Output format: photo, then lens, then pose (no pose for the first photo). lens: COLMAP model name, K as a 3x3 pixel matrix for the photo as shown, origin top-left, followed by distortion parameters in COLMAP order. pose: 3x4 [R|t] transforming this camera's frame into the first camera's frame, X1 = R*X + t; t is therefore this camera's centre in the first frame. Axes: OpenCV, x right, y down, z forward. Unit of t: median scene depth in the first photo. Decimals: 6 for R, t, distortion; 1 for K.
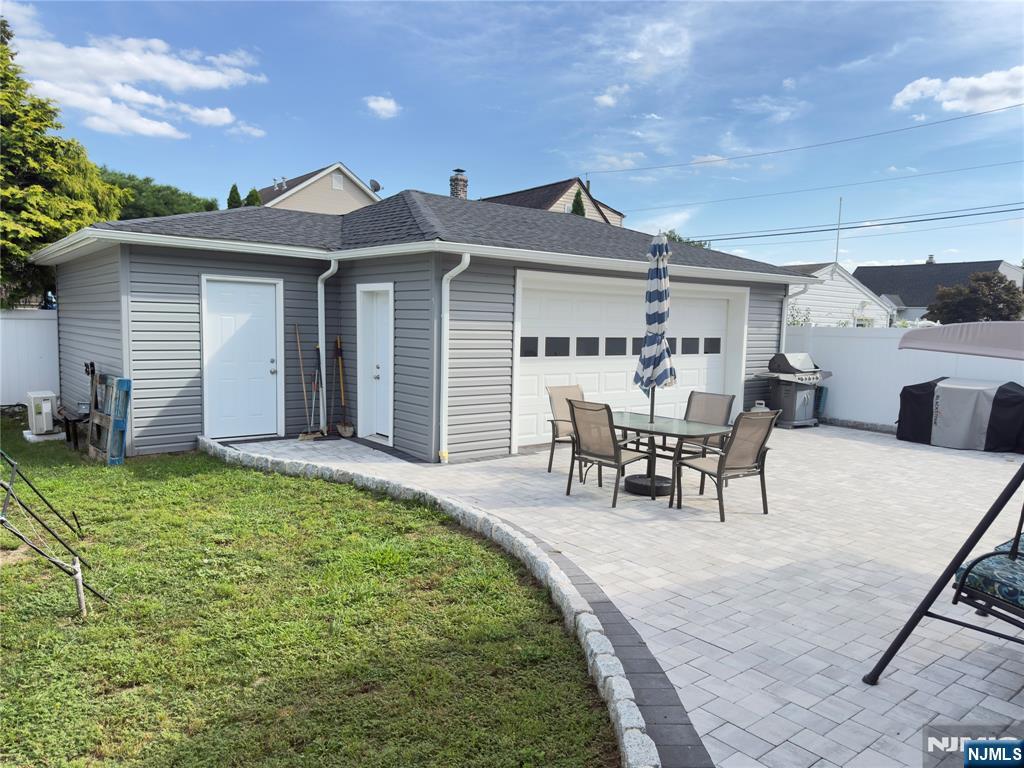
lens RADIAL K [[723.8, 0, 512.0], [0, 723.8, 384.0], [0, 0, 1]] dist [0.038642, -0.003710]
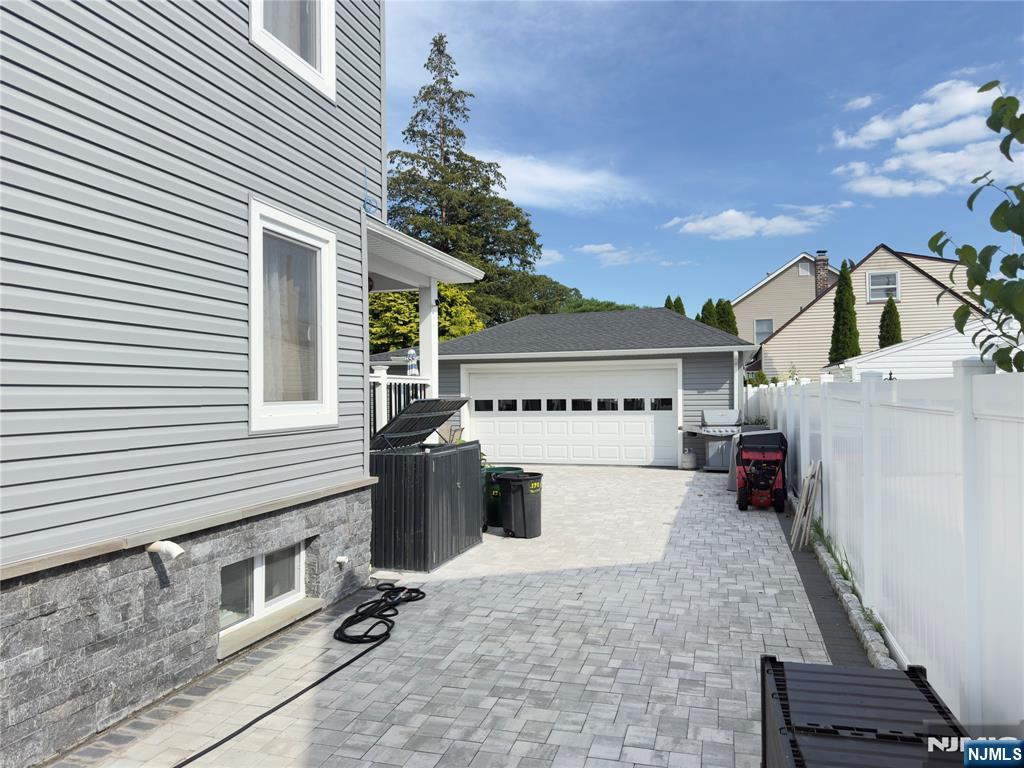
lens RADIAL K [[702.6, 0, 512.0], [0, 702.6, 384.0], [0, 0, 1]] dist [0.001320, -0.005508]
pose [[0.558358, -0.039093, -0.828679, 1.169356], [-0.045724, 0.995921, -0.077791, 0.020716], [0.828339, 0.081326, 0.554292, 0.082097]]
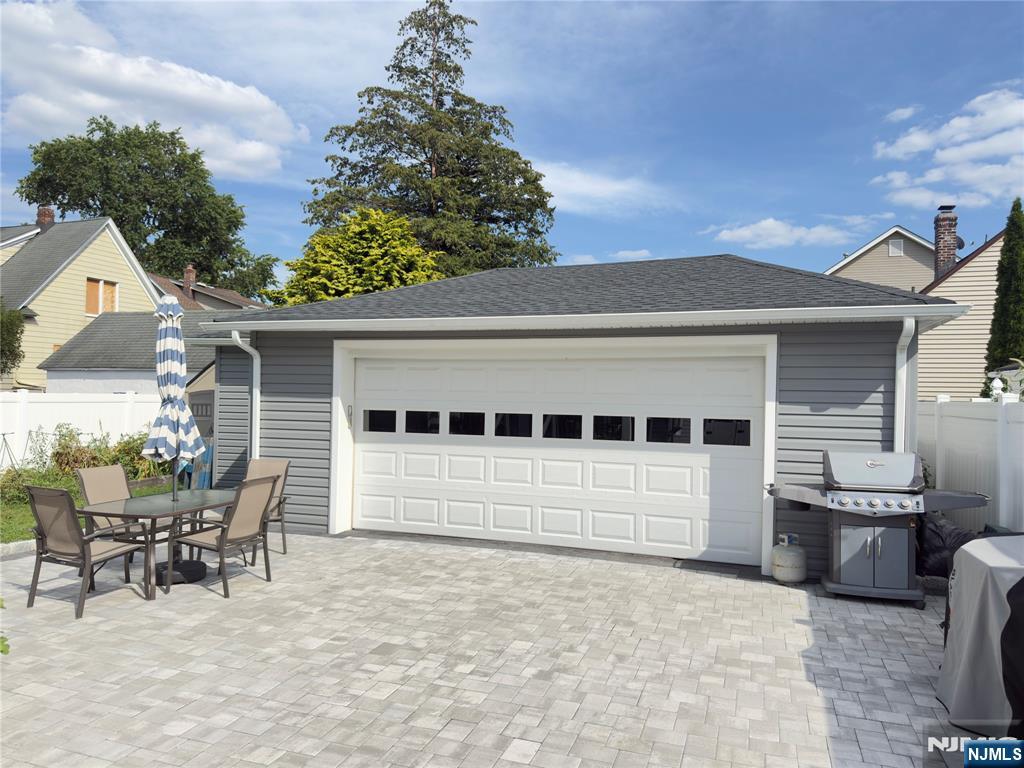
lens RADIAL K [[712.6, 0, 512.0], [0, 712.6, 384.0], [0, 0, 1]] dist [-0.003544, -0.005075]
pose [[0.521040, -0.027392, -0.853092, 0.700009], [-0.077404, 0.993850, -0.079187, -0.031471], [0.850015, 0.107292, 0.515716, 0.530005]]
